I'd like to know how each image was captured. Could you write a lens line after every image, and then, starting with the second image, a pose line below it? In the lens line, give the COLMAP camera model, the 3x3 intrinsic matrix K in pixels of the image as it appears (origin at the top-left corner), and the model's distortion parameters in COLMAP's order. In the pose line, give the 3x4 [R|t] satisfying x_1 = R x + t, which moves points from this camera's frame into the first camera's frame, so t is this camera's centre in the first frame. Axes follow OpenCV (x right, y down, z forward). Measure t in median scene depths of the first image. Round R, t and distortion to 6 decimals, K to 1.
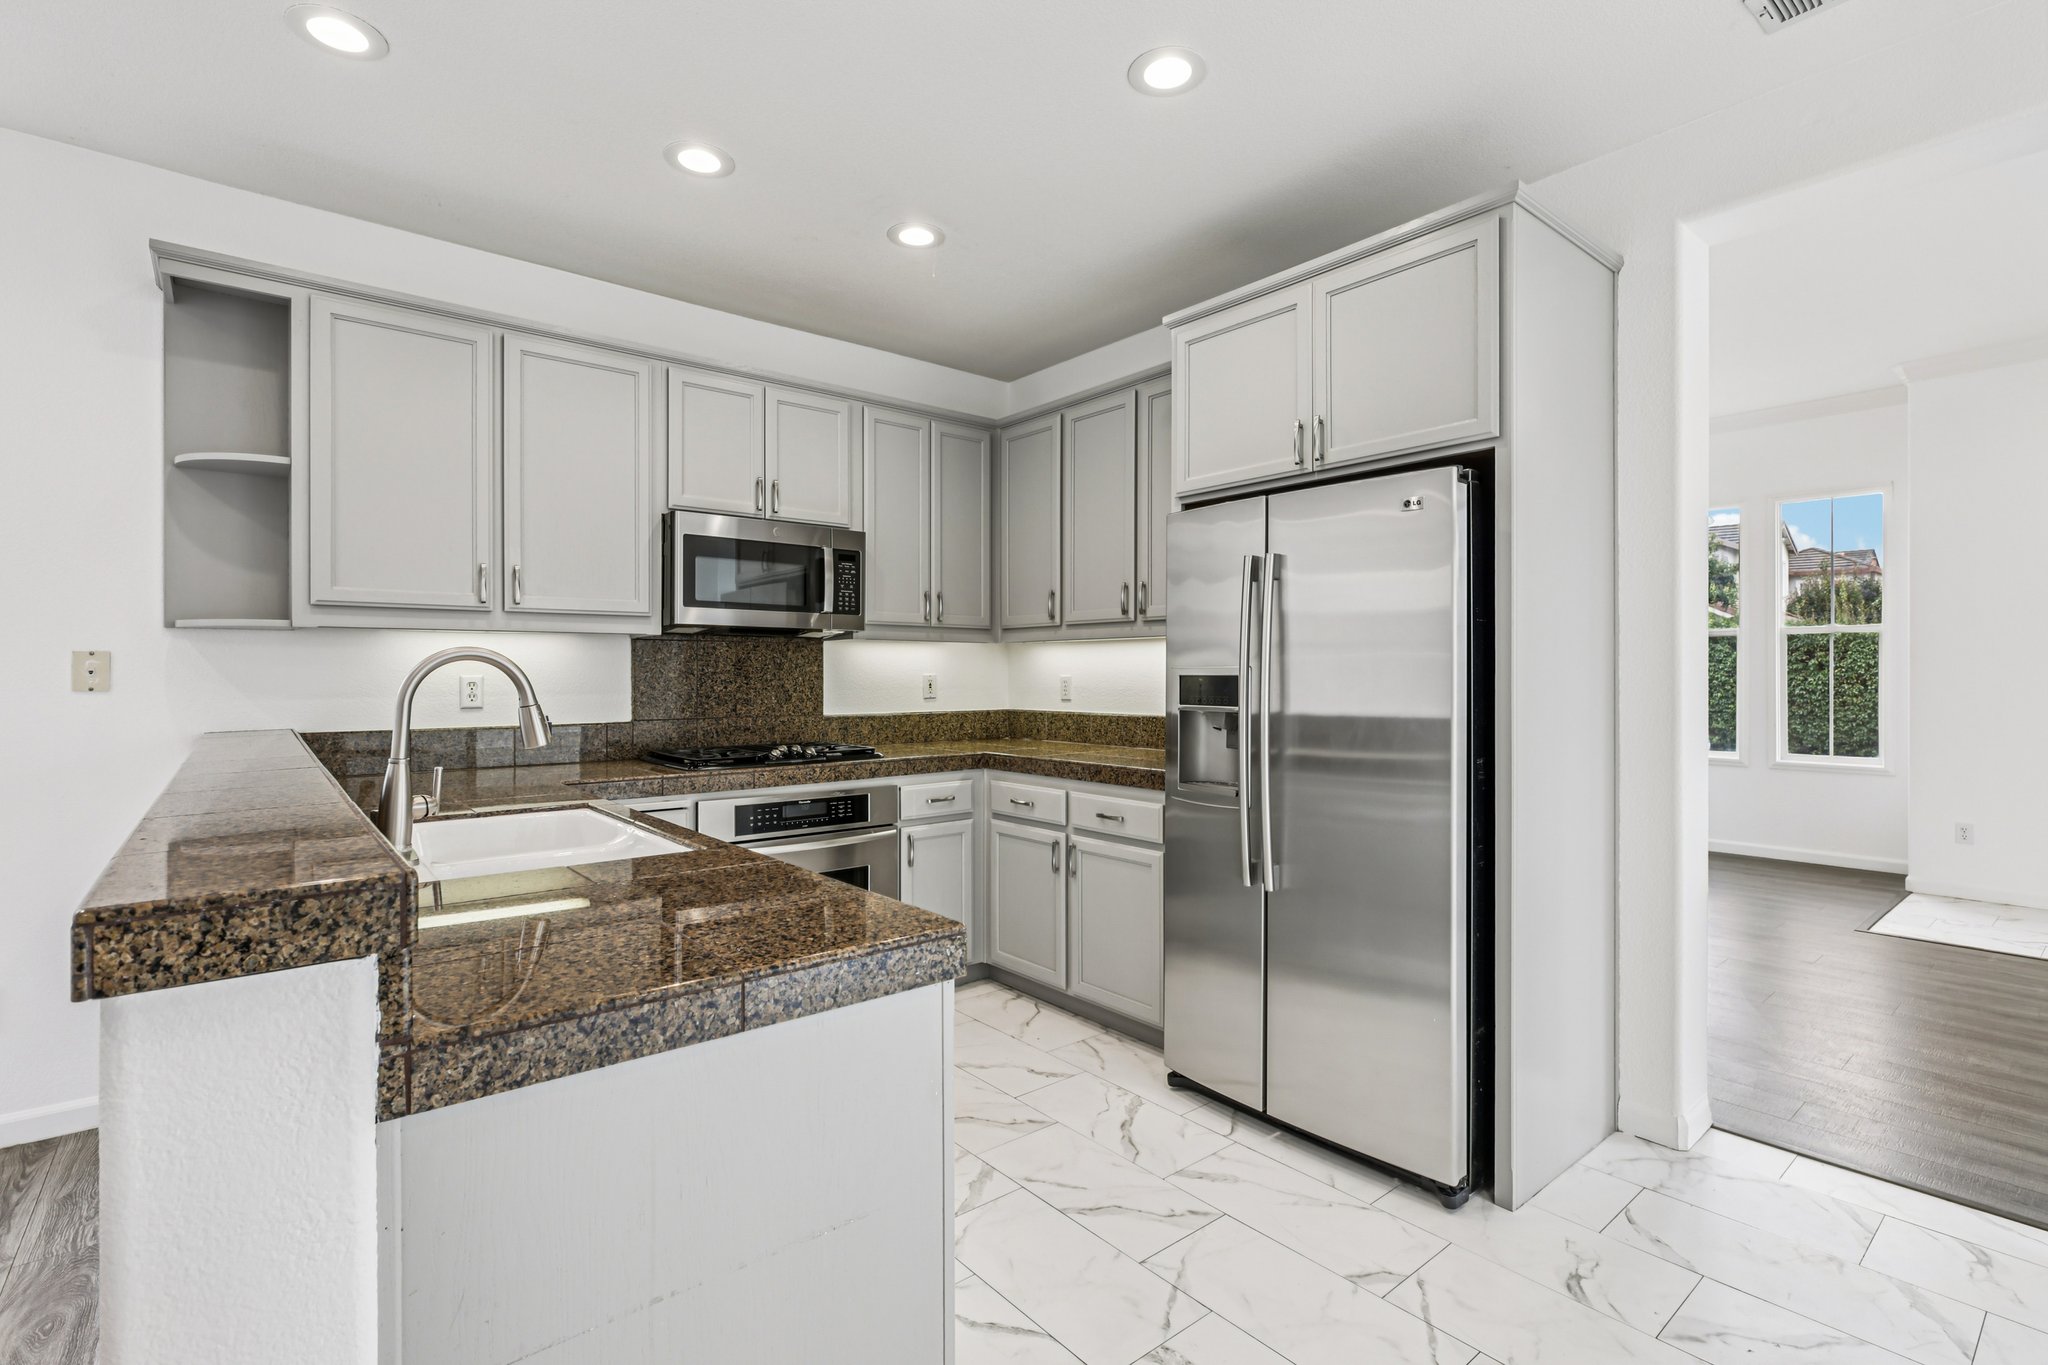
lens RADIAL K [[946.7, 0, 1021.2], [0, 946.7, 673.6], [0, 0, 1]] dist [-0.005683, 0.003827]
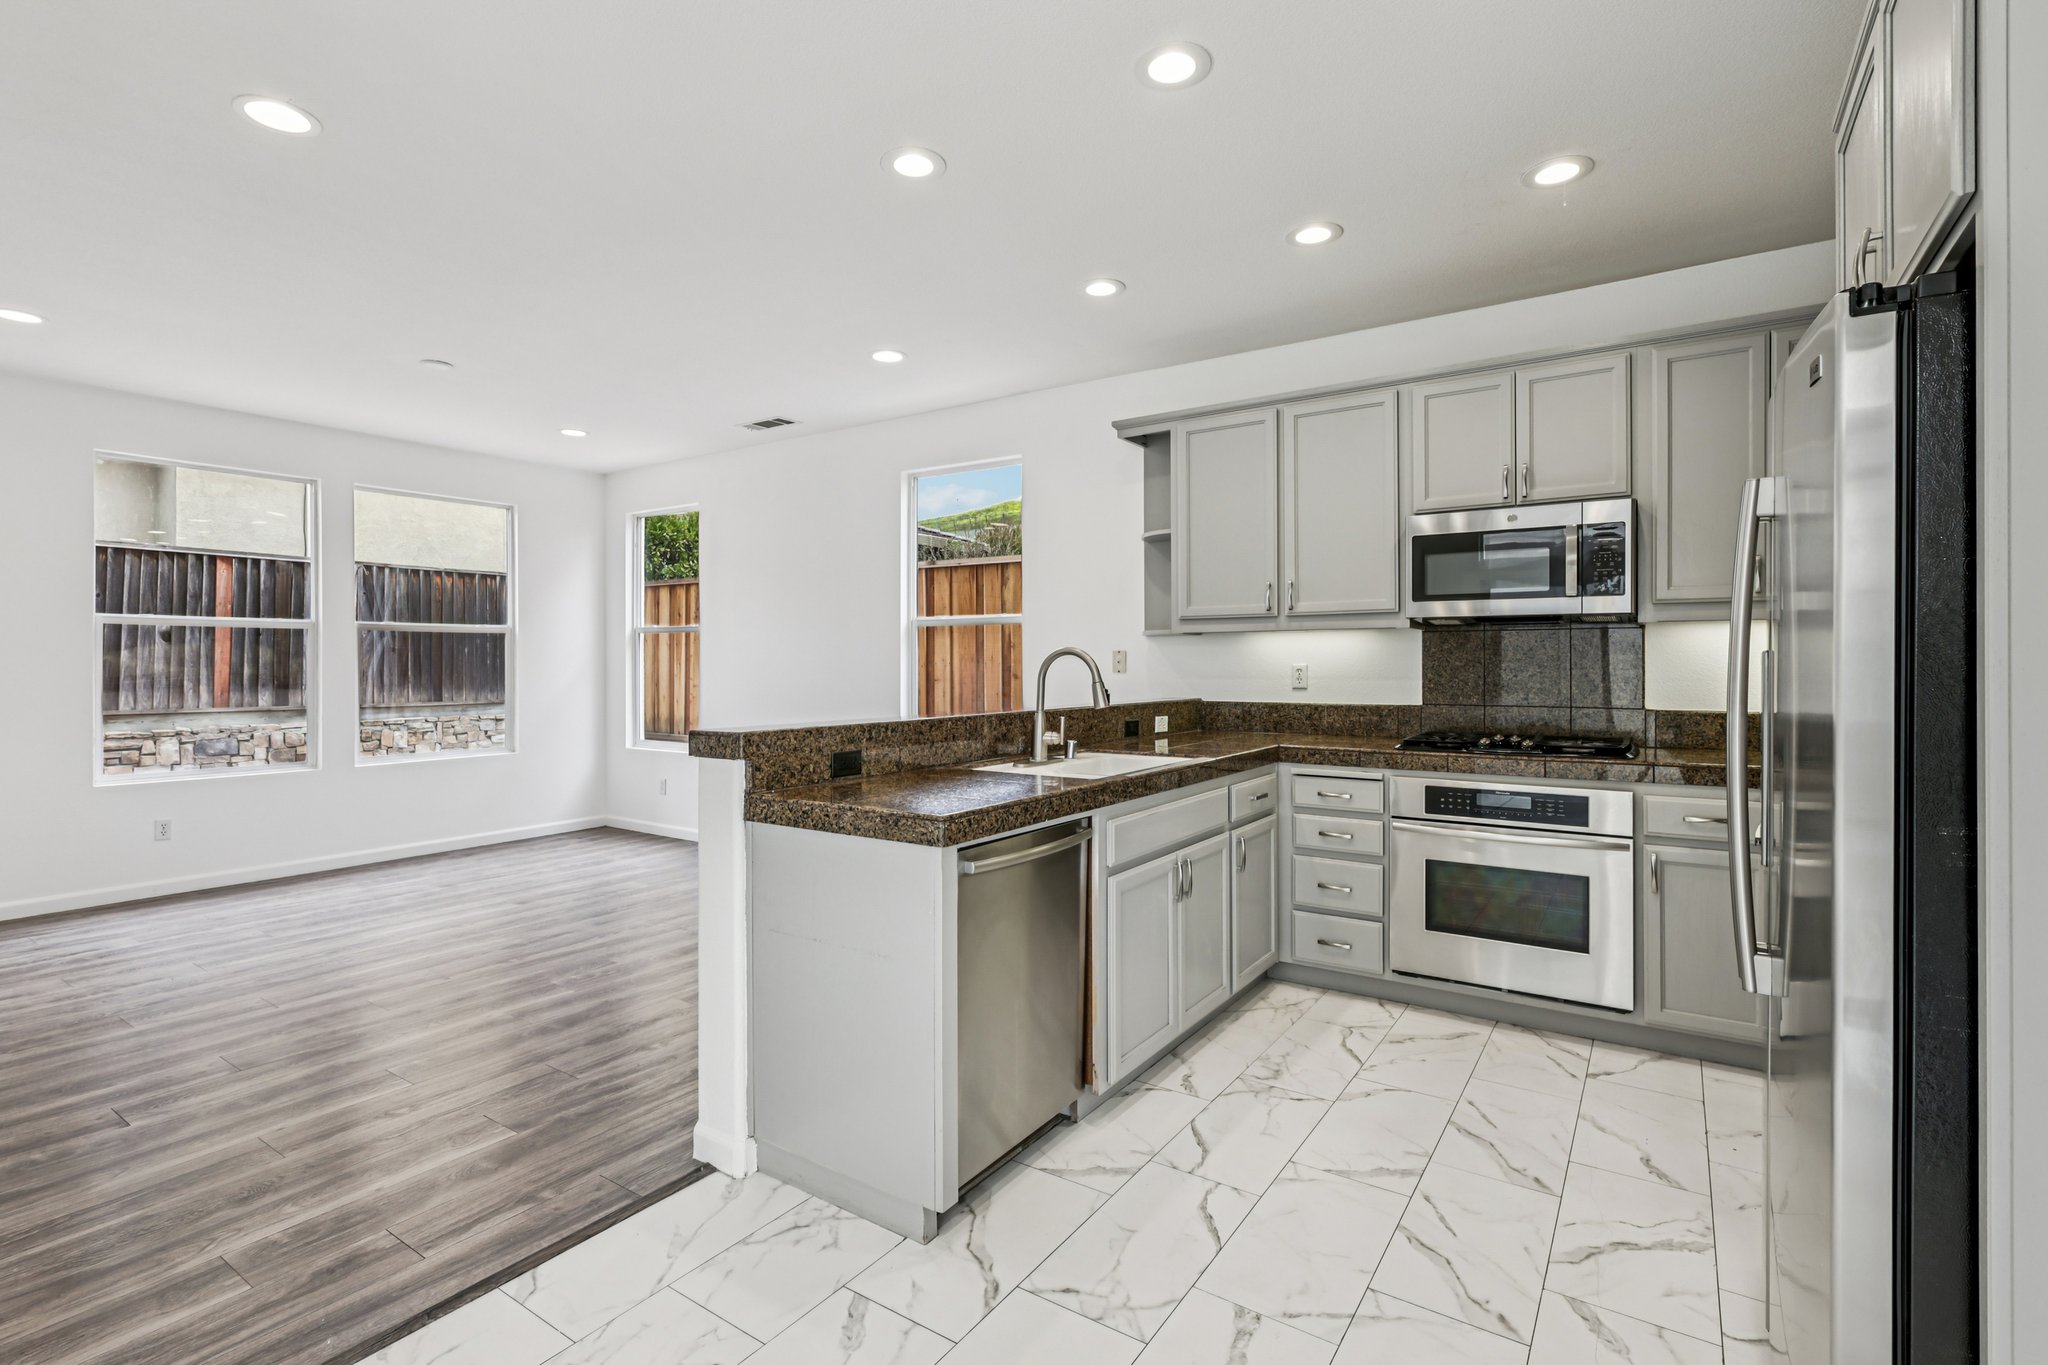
lens RADIAL K [[946.7, 0, 1026.2], [0, 946.7, 663.6], [0, 0, 1]] dist [-0.005683, 0.003827]
pose [[0.281491, -0.000076, -0.959564, 0.555337], [0.001944, 0.999998, 0.000491, -0.000019], [0.959562, -0.002003, 0.281491, 0.242796]]
